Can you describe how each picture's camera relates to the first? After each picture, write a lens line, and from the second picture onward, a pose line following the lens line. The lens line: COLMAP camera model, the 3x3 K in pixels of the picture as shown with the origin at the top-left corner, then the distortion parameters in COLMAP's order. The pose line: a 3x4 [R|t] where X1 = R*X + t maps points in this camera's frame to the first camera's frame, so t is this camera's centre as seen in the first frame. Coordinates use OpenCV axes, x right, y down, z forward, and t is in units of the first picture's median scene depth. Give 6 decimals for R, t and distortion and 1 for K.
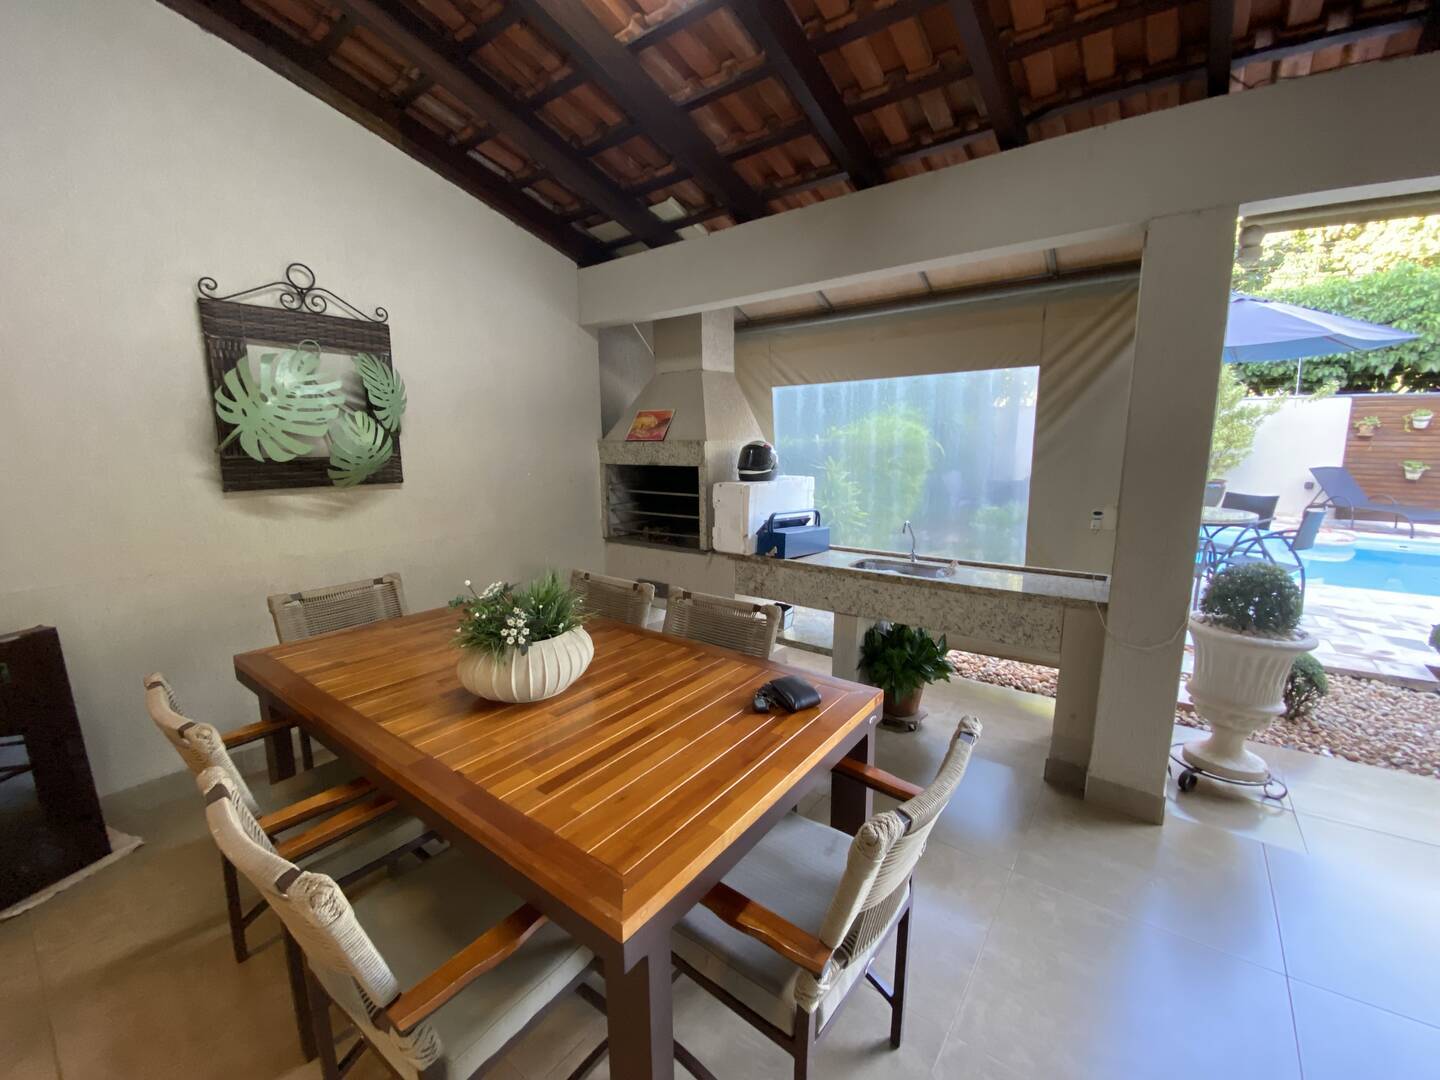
lens RADIAL K [[581.0, 0, 709.0], [0, 581.0, 542.4], [0, 0, 1]] dist [0.002063, -0.011755]
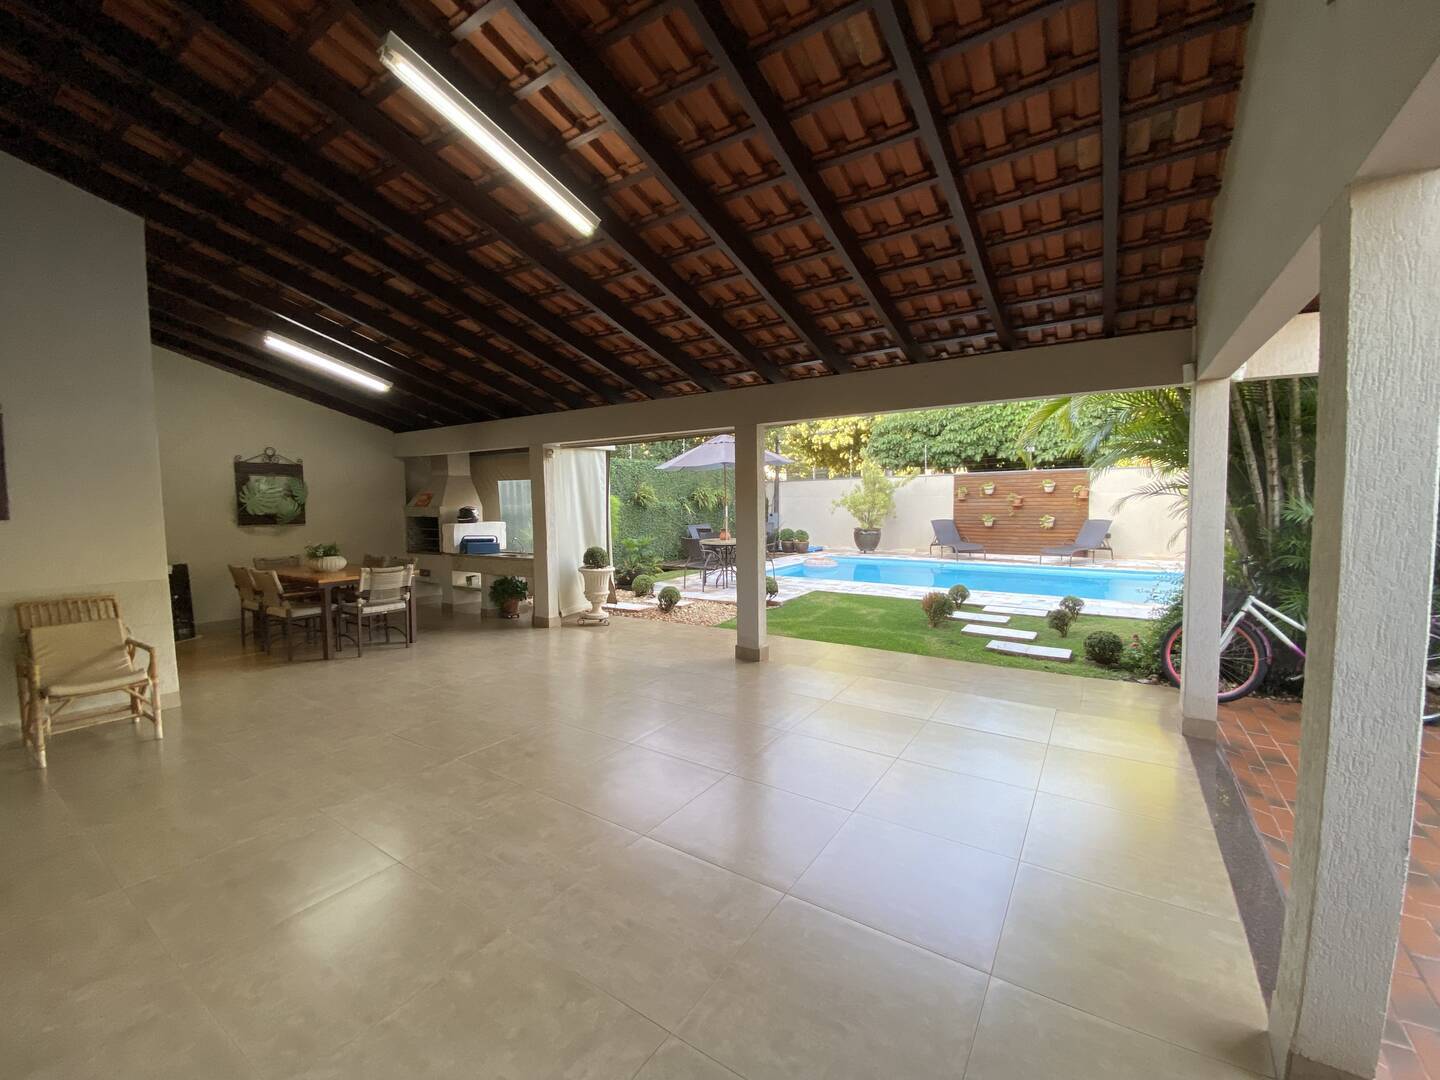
lens RADIAL K [[581.0, 0, 708.7], [0, 581.0, 543.9], [0, 0, 1]] dist [0.002063, -0.011755]
pose [[0.997849, -0.008143, 0.065039, 0.809323], [0.014806, 0.994610, -0.102626, 0.206271], [-0.063853, 0.103368, 0.992592, -1.234392]]
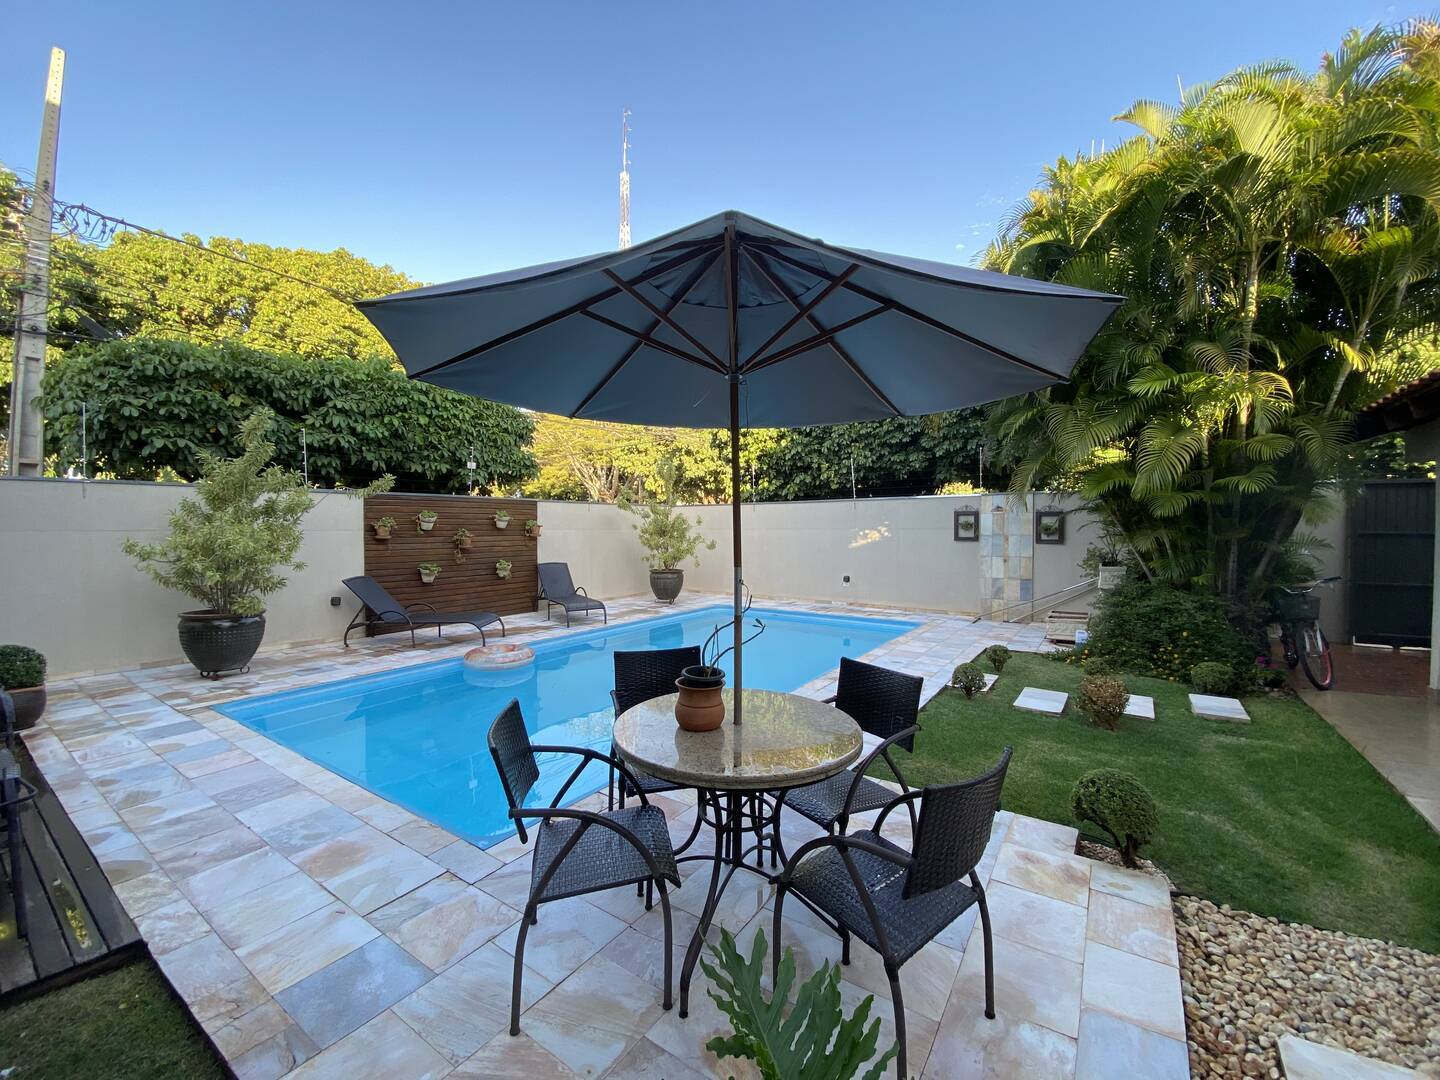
lens RADIAL K [[581.0, 0, 718.3], [0, 581.0, 530.1], [0, 0, 1]] dist [0.002063, -0.011755]
pose [[-0.085138, 0.011025, 0.996308, 0.499224], [0.174424, 0.984662, 0.004009, -0.261443], [-0.980983, 0.174121, -0.085756, 1.314132]]
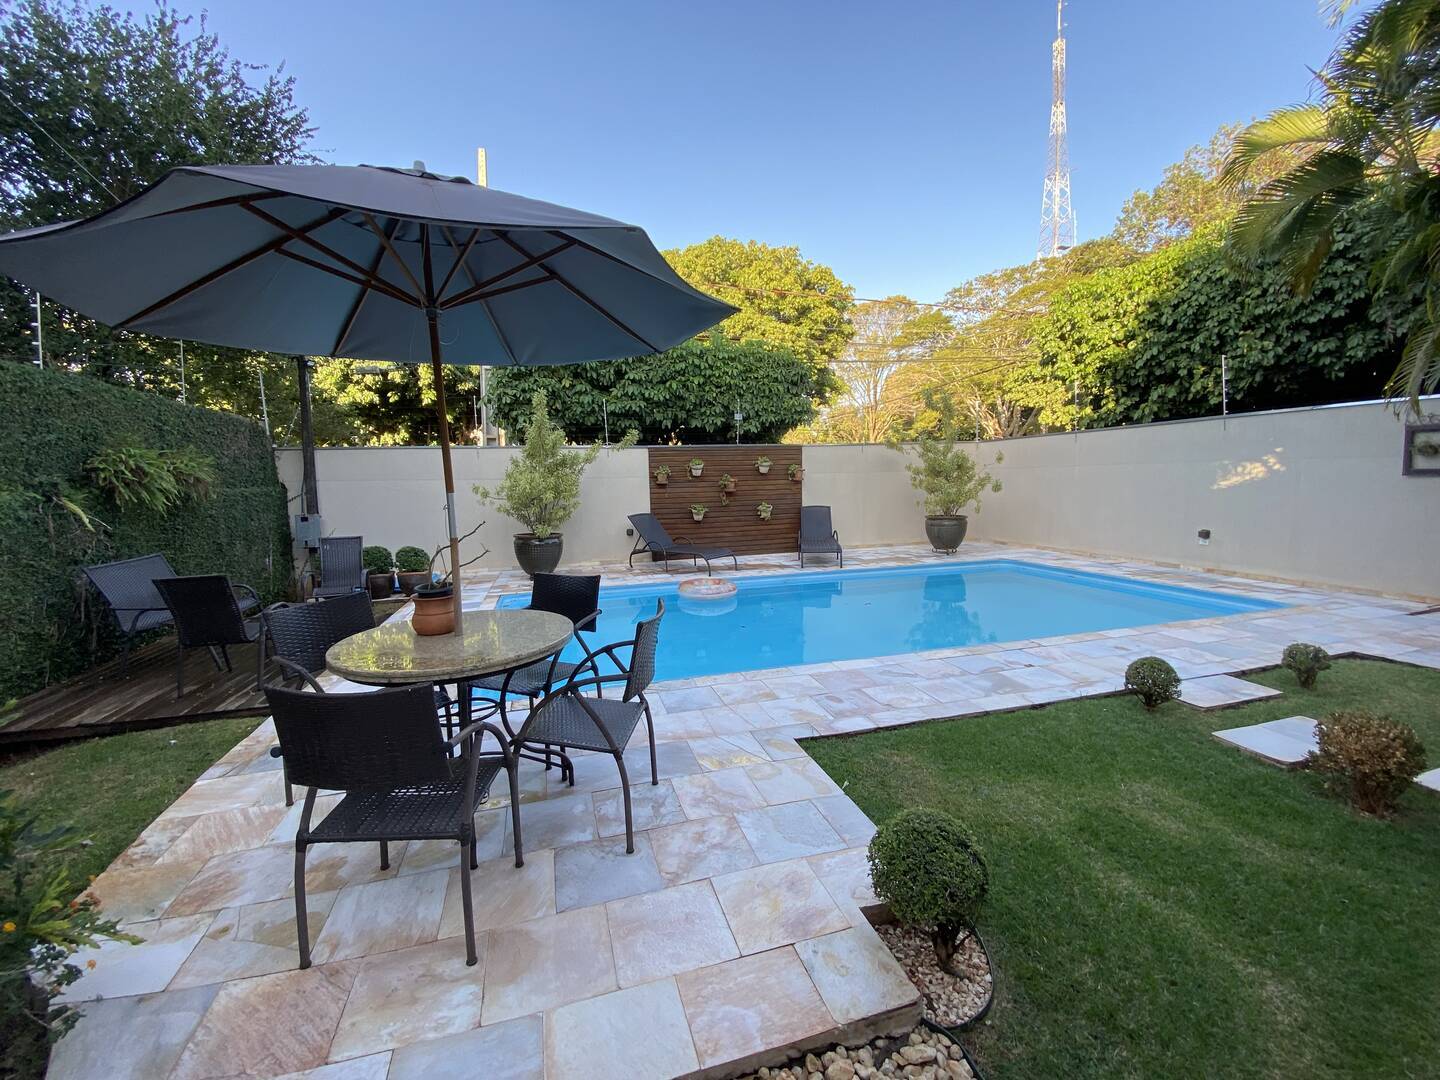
lens RADIAL K [[581.0, 0, 720.5], [0, 581.0, 539.4], [0, 0, 1]] dist [0.002063, -0.011755]
pose [[0.570855, -0.080248, 0.817120, 0.719651], [0.157716, 0.987396, -0.013213, -0.118383], [-0.805761, 0.136416, 0.576316, 0.682517]]
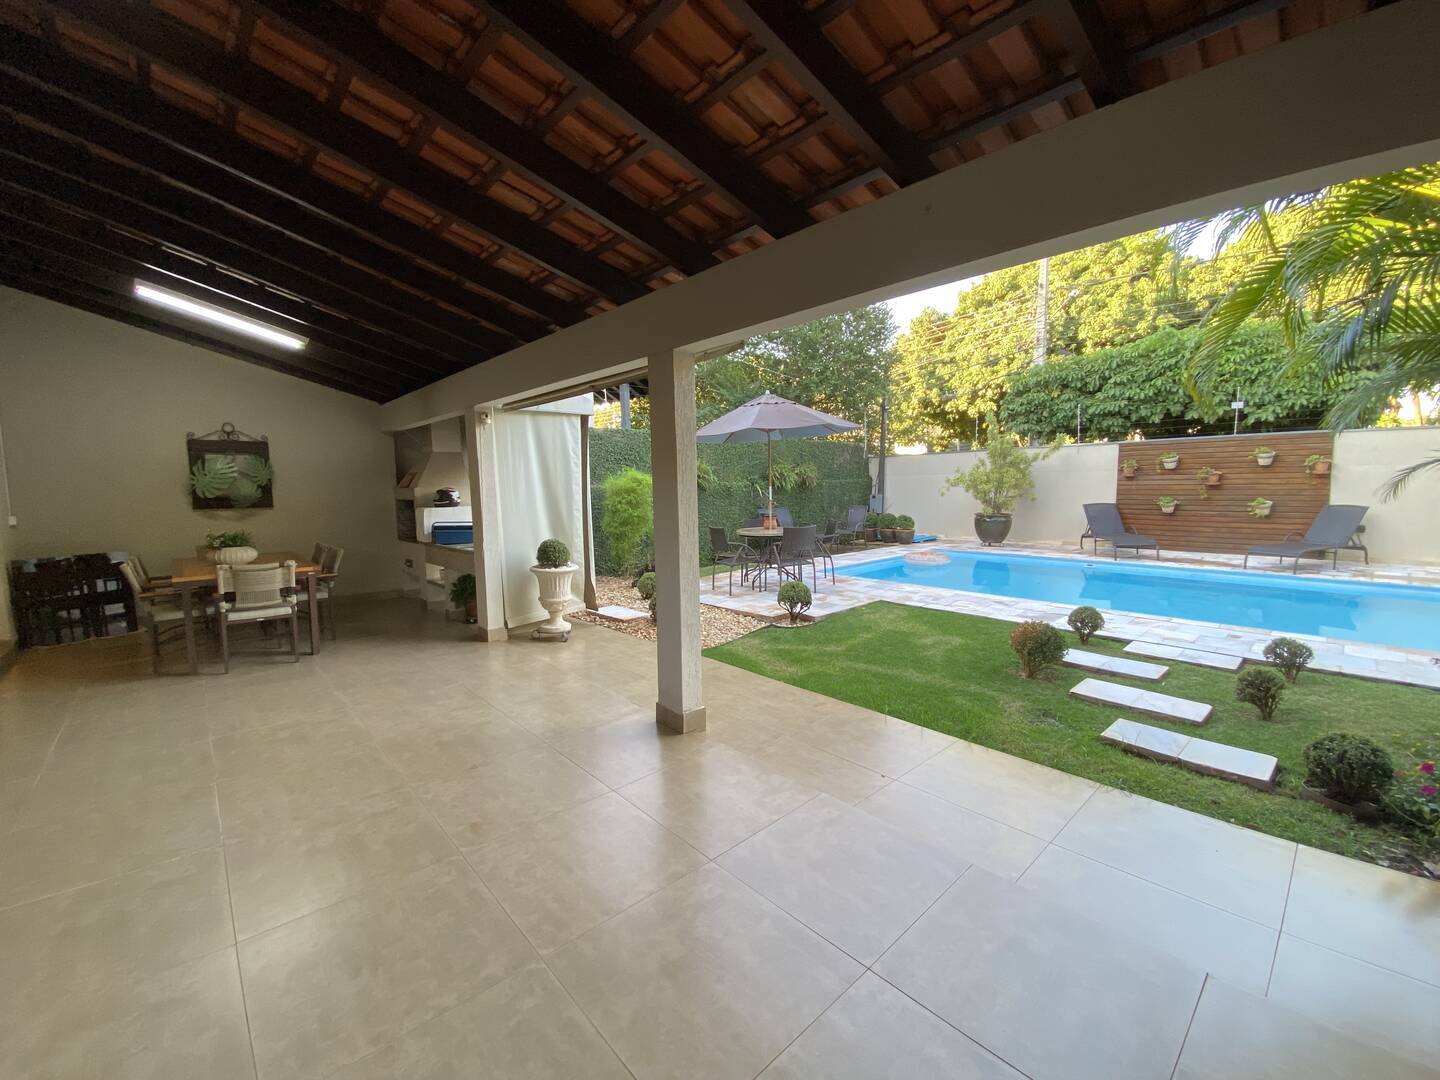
lens RADIAL K [[581.0, 0, 711.9], [0, 581.0, 544.6], [0, 0, 1]] dist [0.002063, -0.011755]
pose [[0.984399, 0.010615, -0.175631, 1.200413], [-0.022670, 0.997510, -0.066777, 0.120933], [0.174485, 0.069717, 0.982189, -0.720123]]
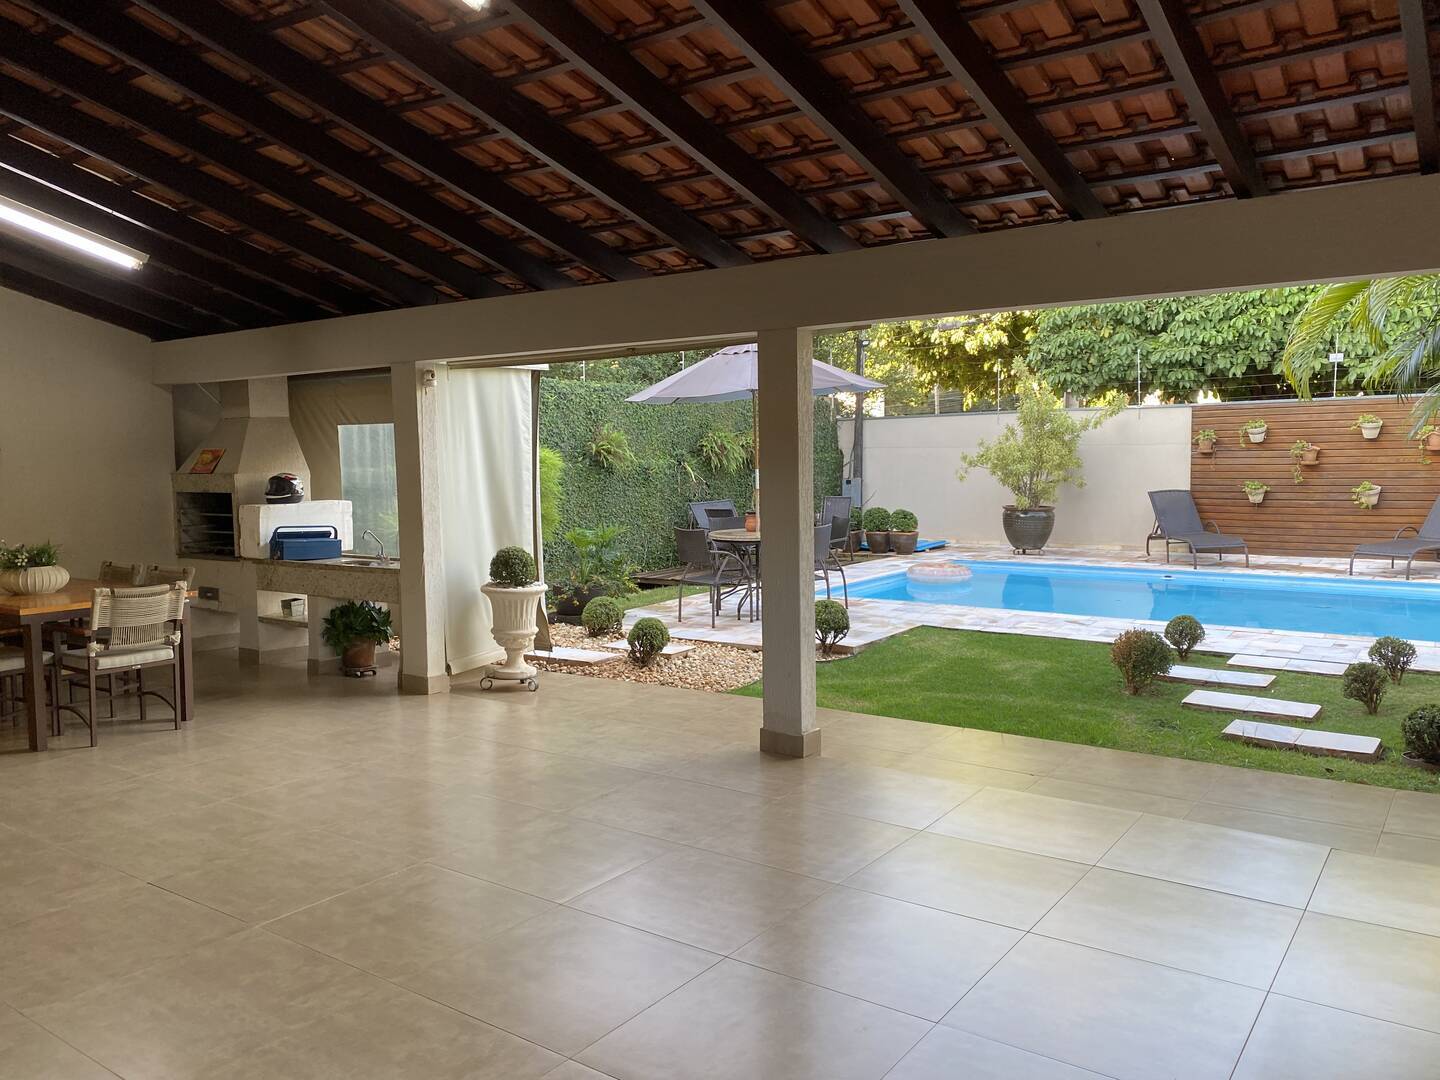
lens RADIAL K [[1099.2, 0, 708.8], [0, 1099.2, 543.0], [0, 0, 1]] dist [-0.031787, 0.041738]
pose [[0.999334, -0.010095, 0.035058, 0.845393], [0.013305, 0.995618, -0.092562, 0.195244], [-0.033969, 0.092966, 0.995090, -1.294803]]
